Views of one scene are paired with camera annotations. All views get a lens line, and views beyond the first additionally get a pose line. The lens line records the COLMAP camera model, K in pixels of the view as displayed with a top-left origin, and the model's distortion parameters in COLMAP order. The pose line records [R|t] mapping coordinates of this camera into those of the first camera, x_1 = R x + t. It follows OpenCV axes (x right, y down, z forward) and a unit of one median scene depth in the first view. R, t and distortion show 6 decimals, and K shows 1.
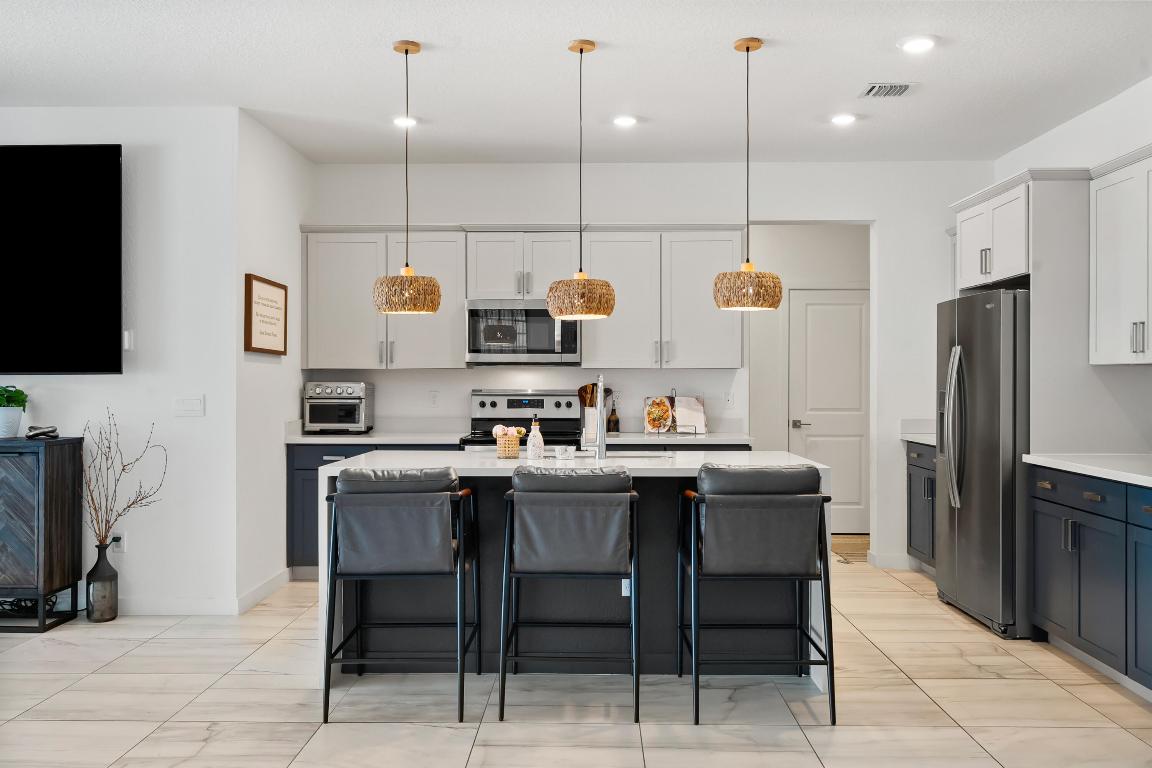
lens RADIAL K [[984.5, 0, 576.4], [0, 984.5, 378.4], [0, 0, 1]] dist [0.002034, 0.002434]
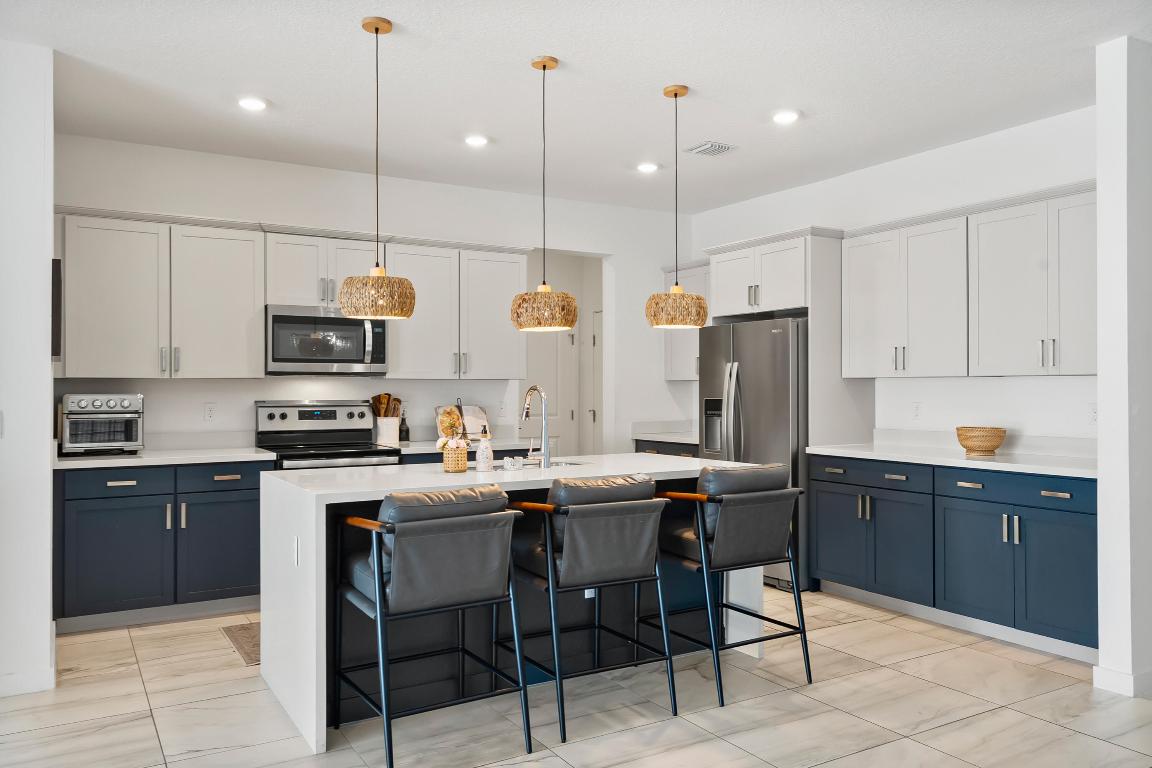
lens RADIAL K [[857.1, 0, 576.0], [0, 857.1, 384.0], [0, 0, 1]] dist [0.006588, -0.001419]
pose [[0.847452, 0.000738, 0.530871, -0.295126], [0.001214, 0.999994, -0.003327, -0.001691], [-0.530870, 0.003464, 0.847446, 0.157586]]
